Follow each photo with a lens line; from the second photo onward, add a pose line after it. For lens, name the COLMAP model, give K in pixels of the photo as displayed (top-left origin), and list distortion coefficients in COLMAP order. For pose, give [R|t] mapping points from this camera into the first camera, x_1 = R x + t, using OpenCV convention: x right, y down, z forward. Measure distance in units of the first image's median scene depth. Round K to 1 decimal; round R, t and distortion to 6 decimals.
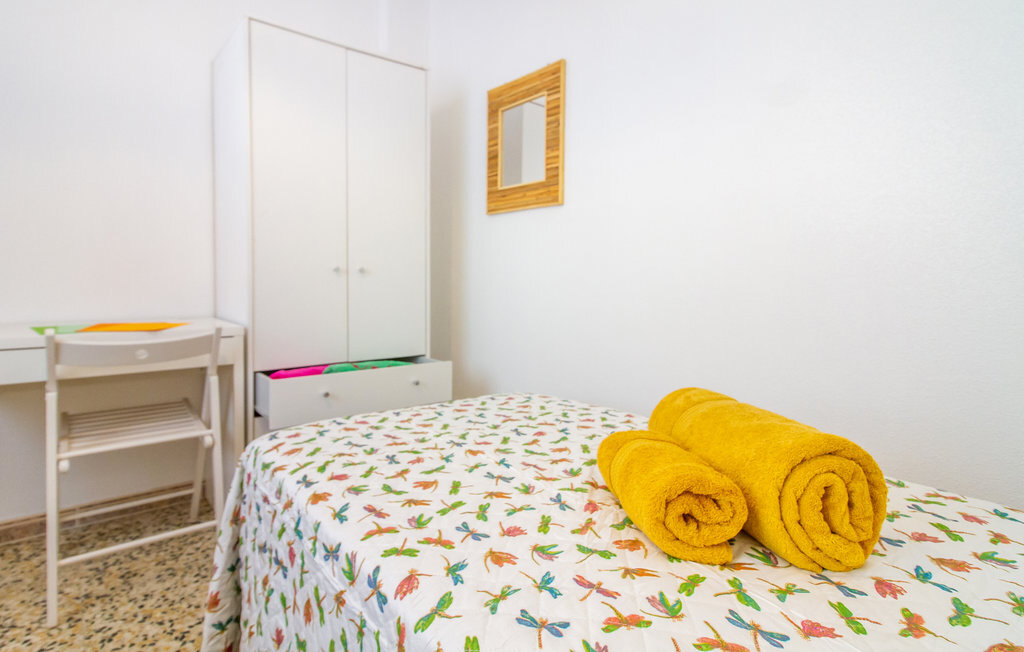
lens RADIAL K [[489.9, 0, 514.7], [0, 489.9, 310.4], [0, 0, 1]] dist [0.001256, 0.000201]
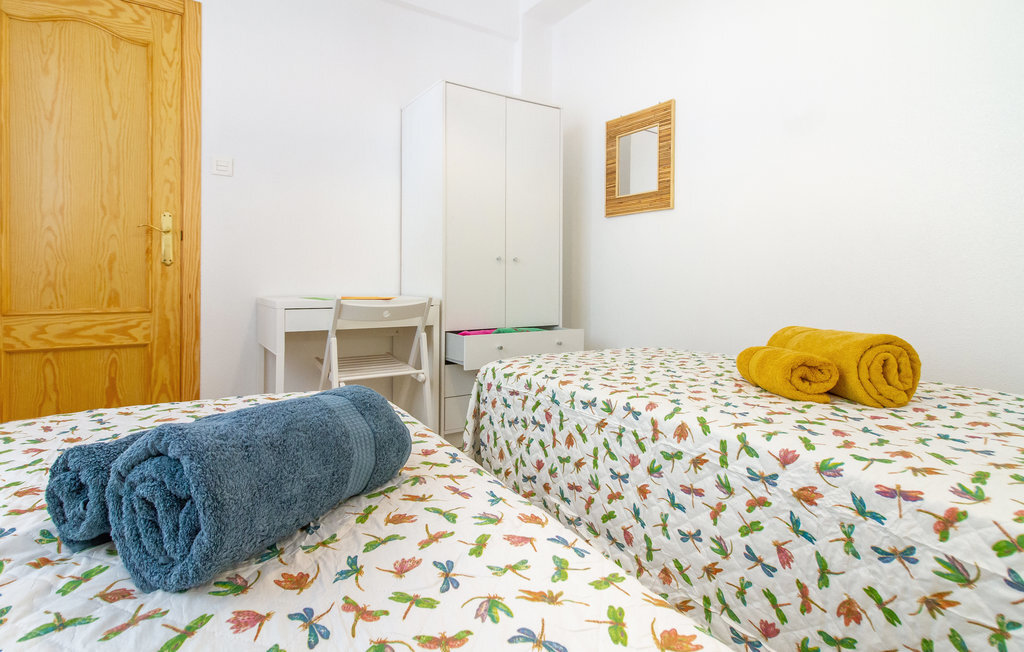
lens RADIAL K [[500.7, 0, 490.6], [0, 500.7, 297.5], [0, 0, 1]] dist [-0.003536, -0.001386]
pose [[0.991772, 0.007458, -0.127796, -0.213518], [-0.011940, 0.999339, -0.034343, 0.072745], [0.127456, 0.035586, 0.991206, -0.378583]]
